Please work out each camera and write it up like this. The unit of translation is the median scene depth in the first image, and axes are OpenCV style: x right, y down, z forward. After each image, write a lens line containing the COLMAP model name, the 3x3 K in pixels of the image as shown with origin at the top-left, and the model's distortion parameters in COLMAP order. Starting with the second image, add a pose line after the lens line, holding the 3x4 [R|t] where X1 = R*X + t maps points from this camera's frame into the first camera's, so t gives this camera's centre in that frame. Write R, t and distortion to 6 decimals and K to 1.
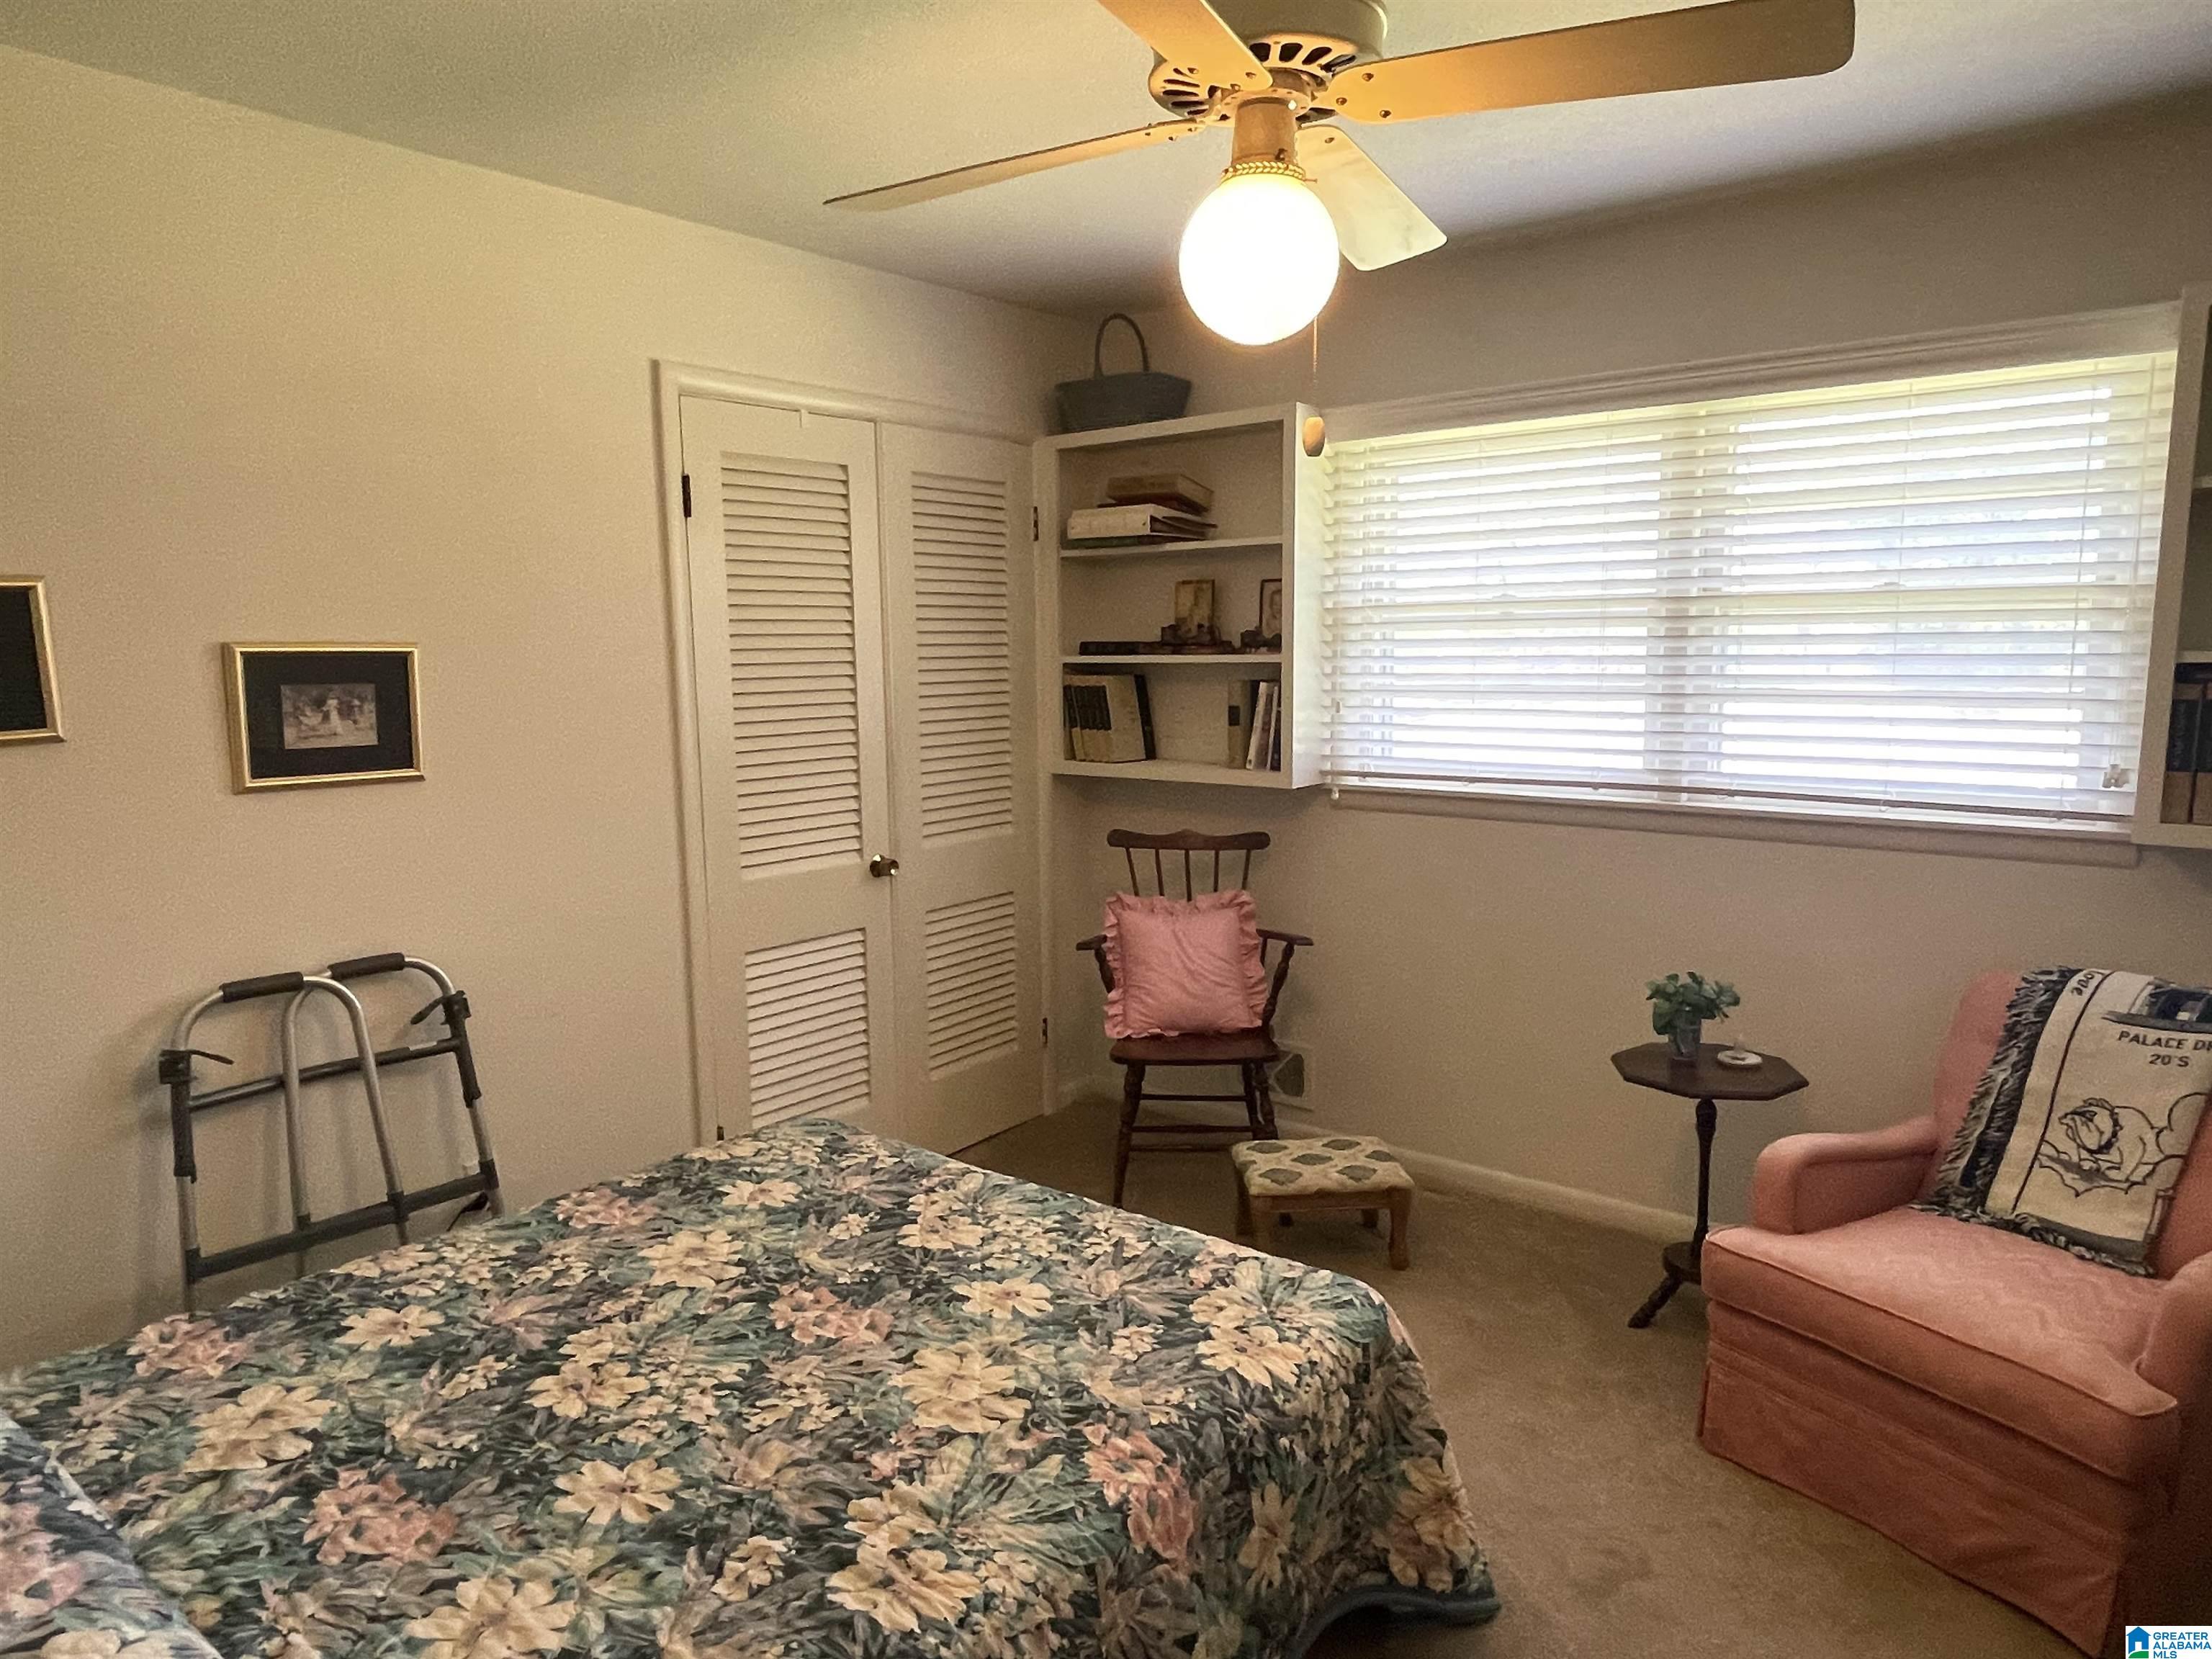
lens RADIAL K [[1399.6, 0, 1105.4], [0, 1399.6, 825.7], [0, 0, 1]] dist [0.007191, -0.015936]
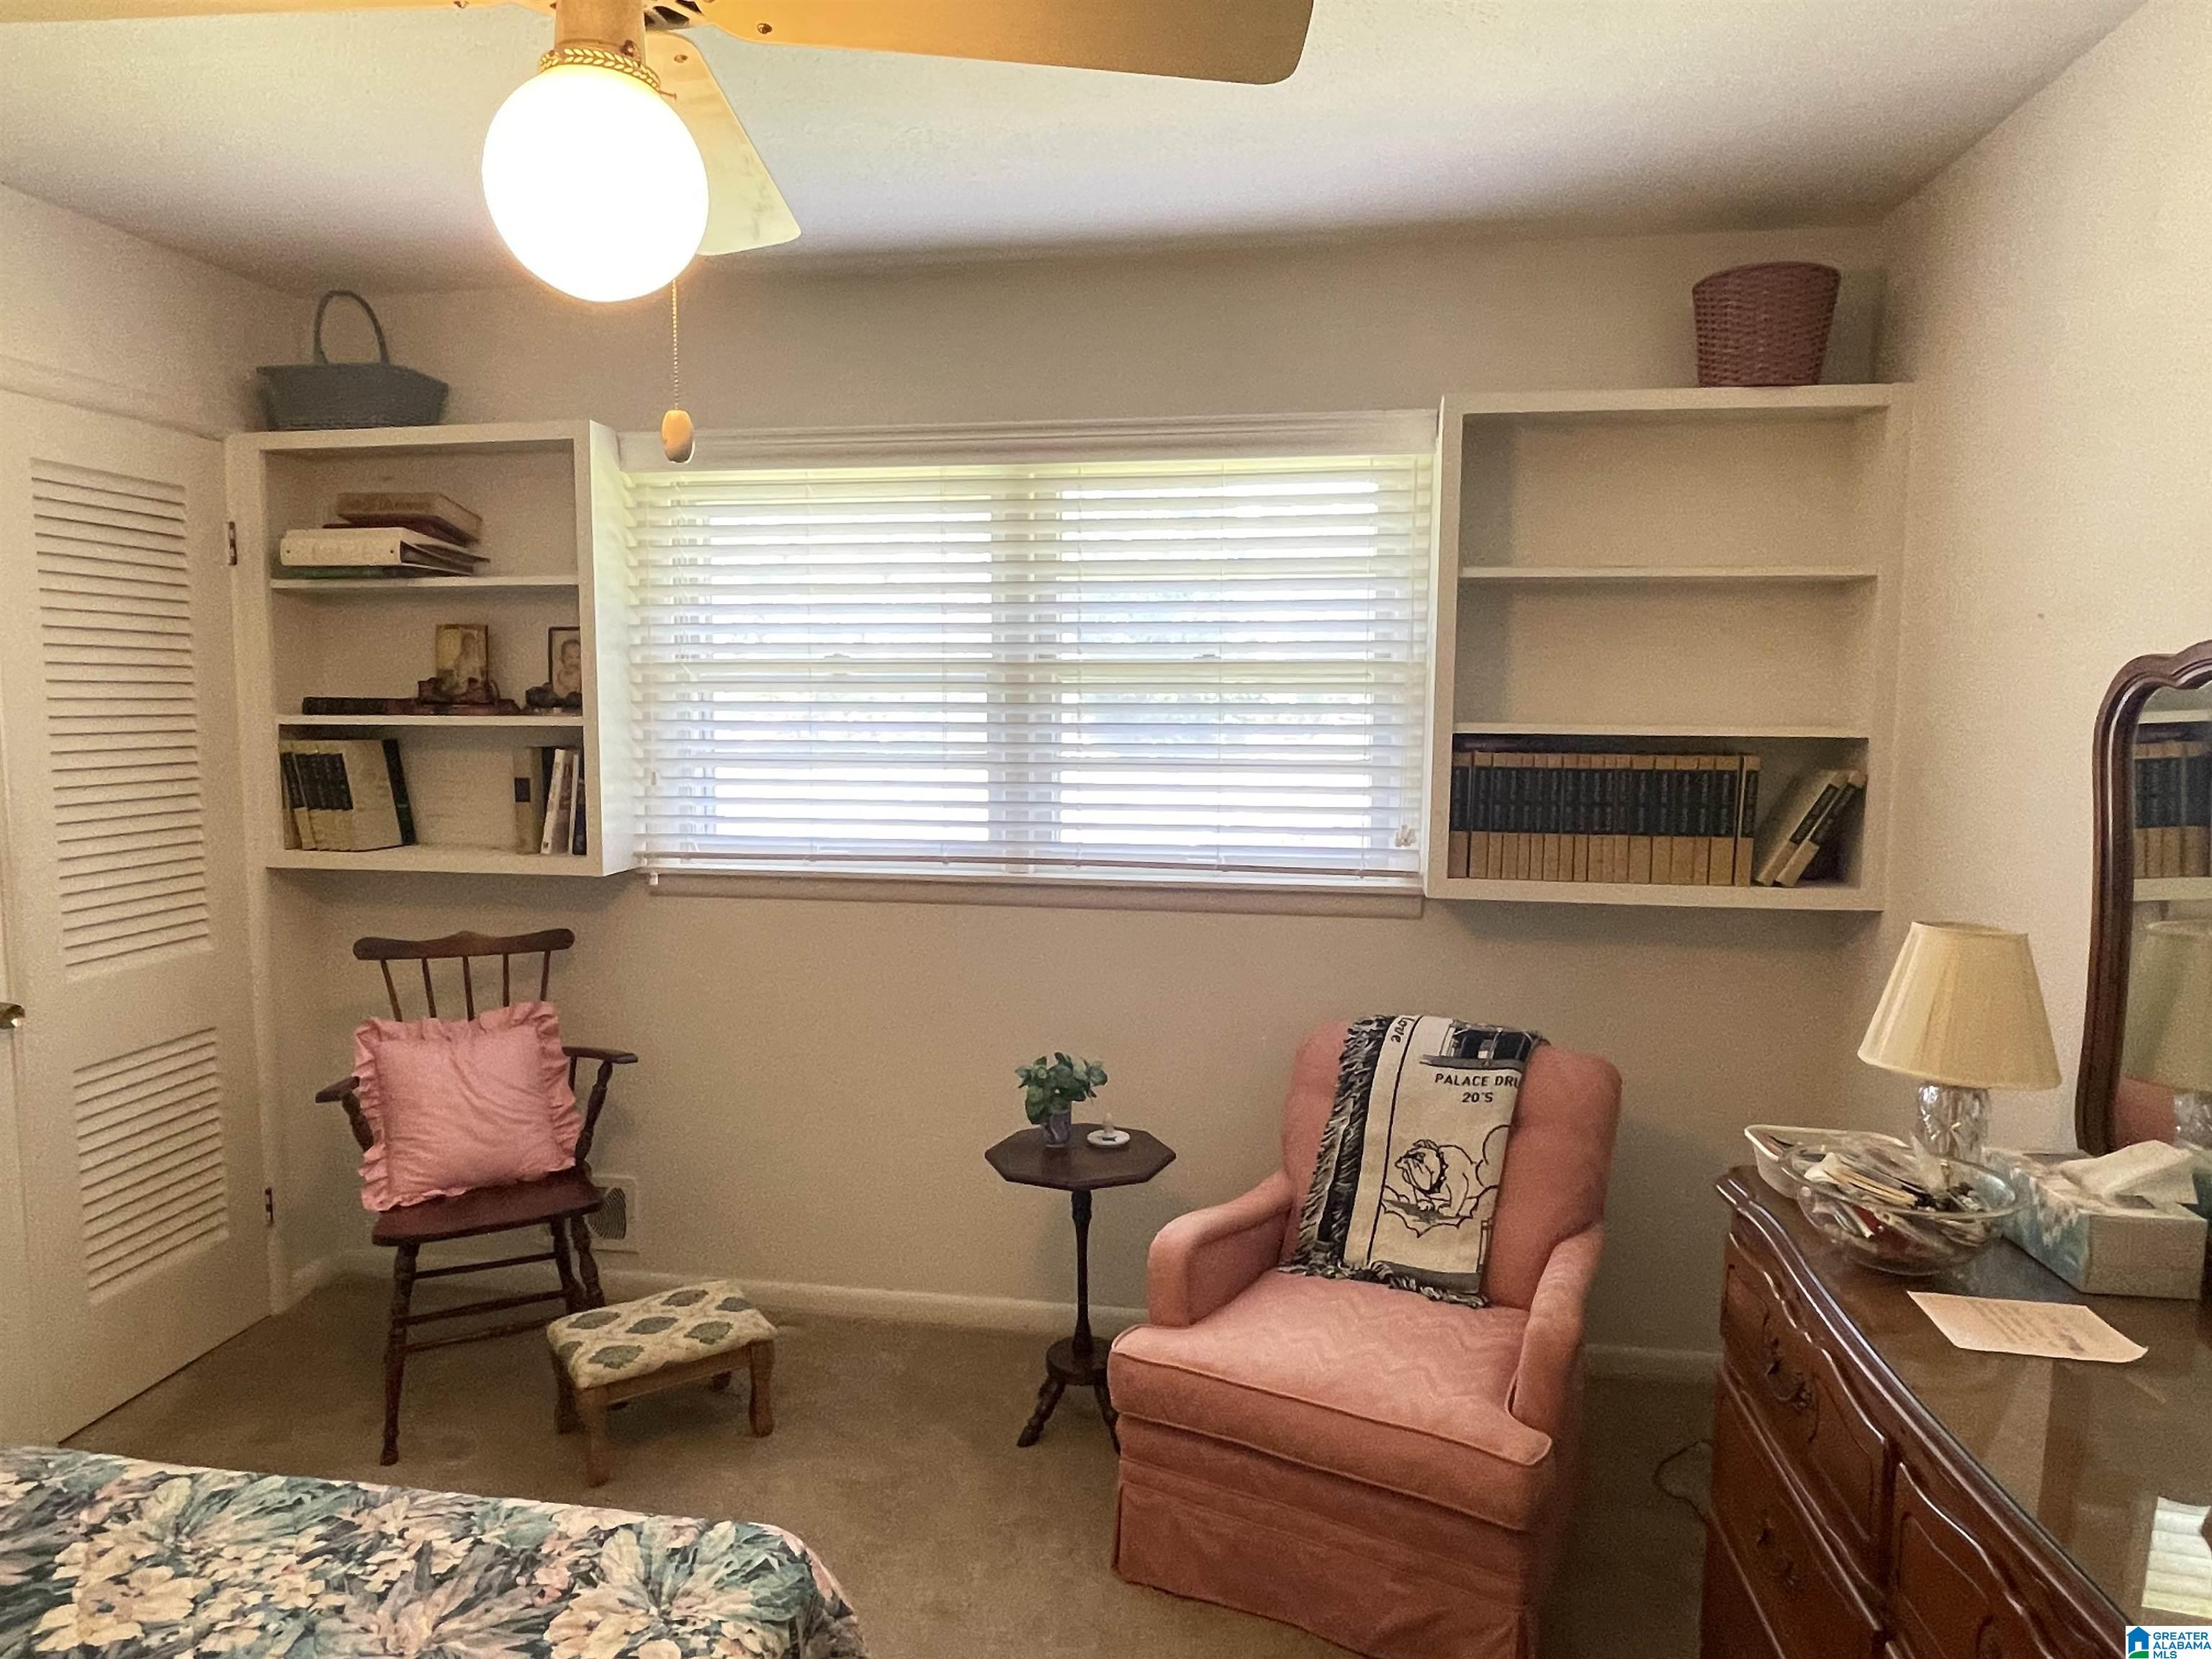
lens RADIAL K [[1399.6, 0, 1095.7], [0, 1399.6, 832.0], [0, 0, 1]] dist [0.007191, -0.015936]
pose [[0.874138, -0.030423, 0.484723, -0.016297], [0.048873, 0.998480, -0.025469, -0.019389], [-0.483212, 0.045953, 0.874297, 0.137055]]
